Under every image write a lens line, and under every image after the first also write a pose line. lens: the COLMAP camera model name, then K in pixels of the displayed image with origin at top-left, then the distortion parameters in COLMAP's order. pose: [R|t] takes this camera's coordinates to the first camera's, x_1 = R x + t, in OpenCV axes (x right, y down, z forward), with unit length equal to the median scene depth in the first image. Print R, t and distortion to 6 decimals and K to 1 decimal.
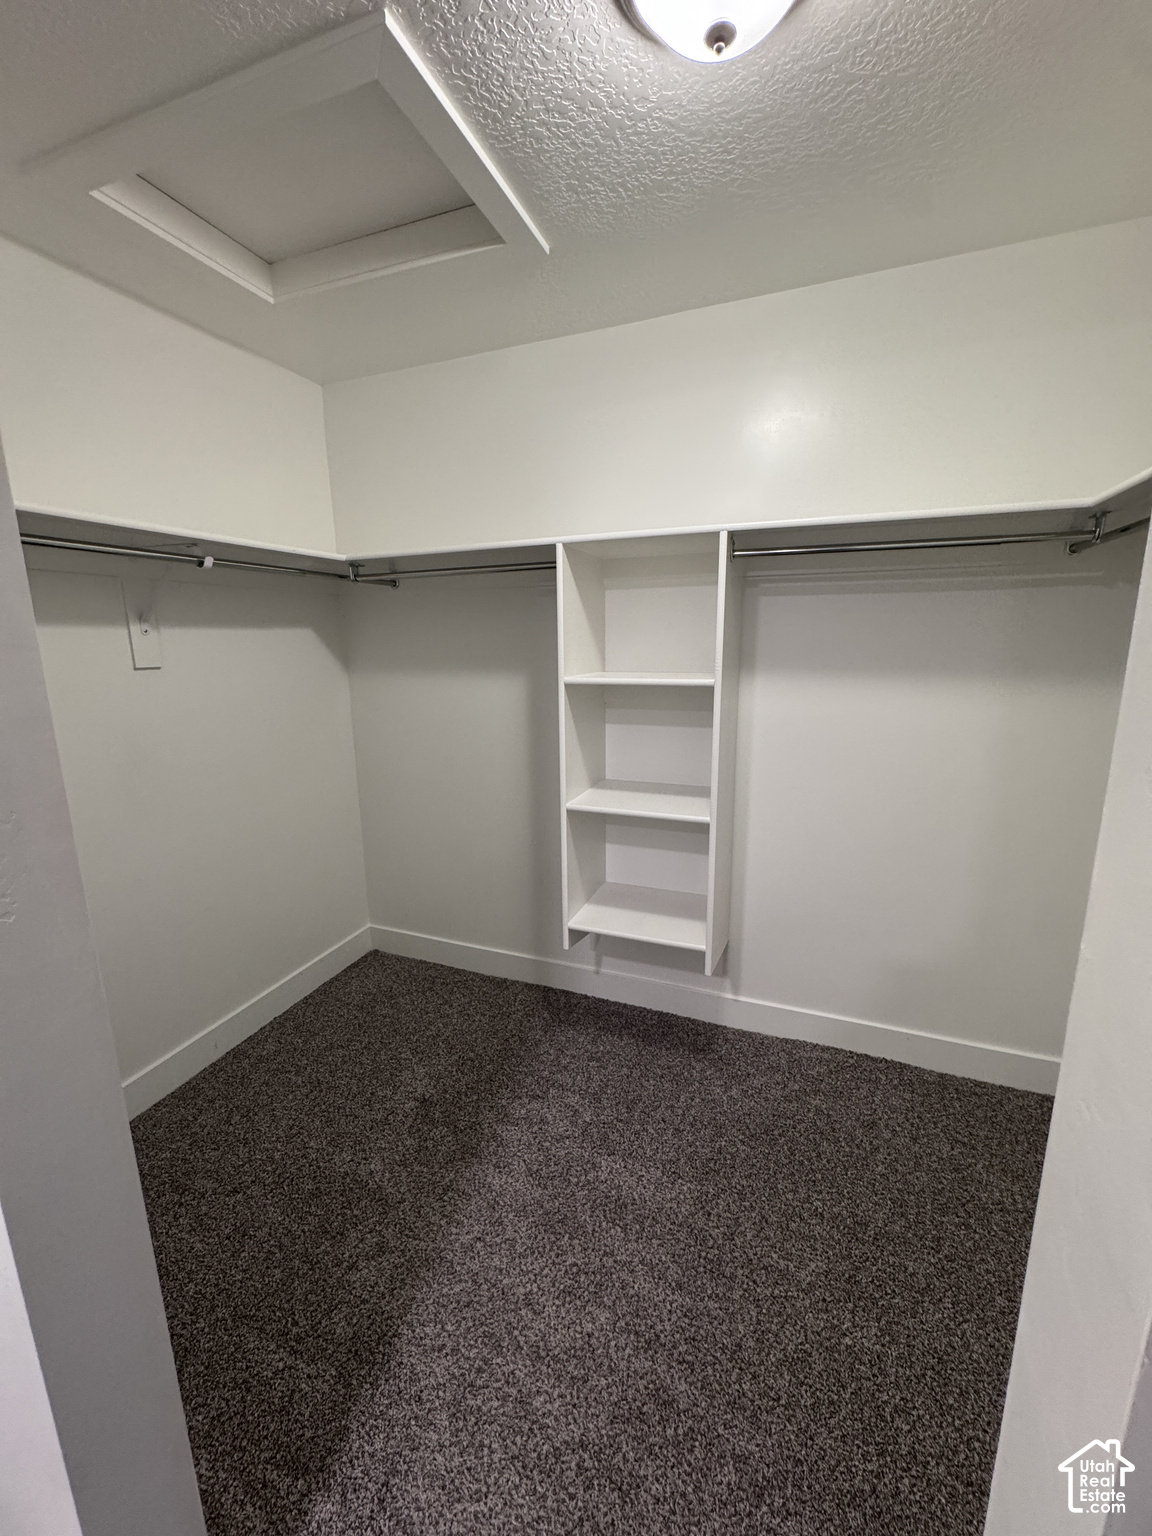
lens RADIAL K [[615.4, 0, 575.9], [0, 615.4, 769.4], [0, 0, 1]] dist [0.009581, -0.000474]
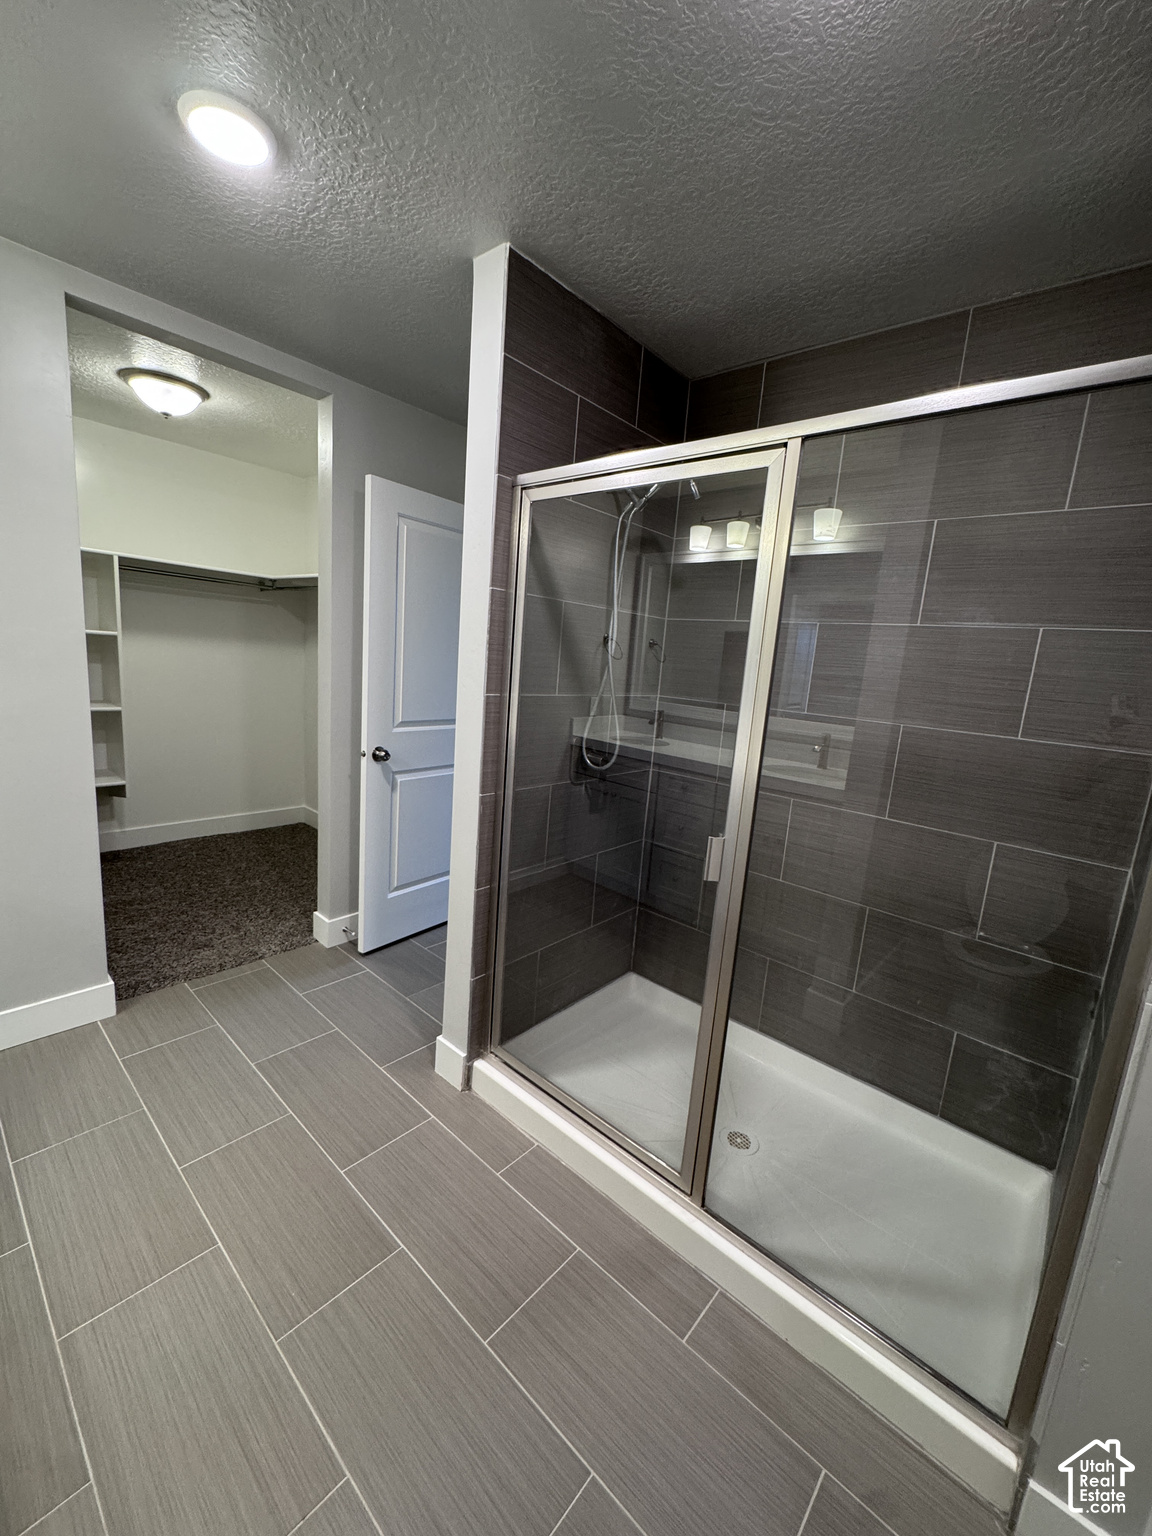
lens RADIAL K [[615.4, 0, 573.7], [0, 615.4, 766.2], [0, 0, 1]] dist [0.009581, -0.000474]
pose [[0.338358, -0.131806, 0.931741, -1.155730], [0.104597, 0.989274, 0.101960, 0.217453], [-0.935186, 0.062958, 0.348516, -0.970098]]
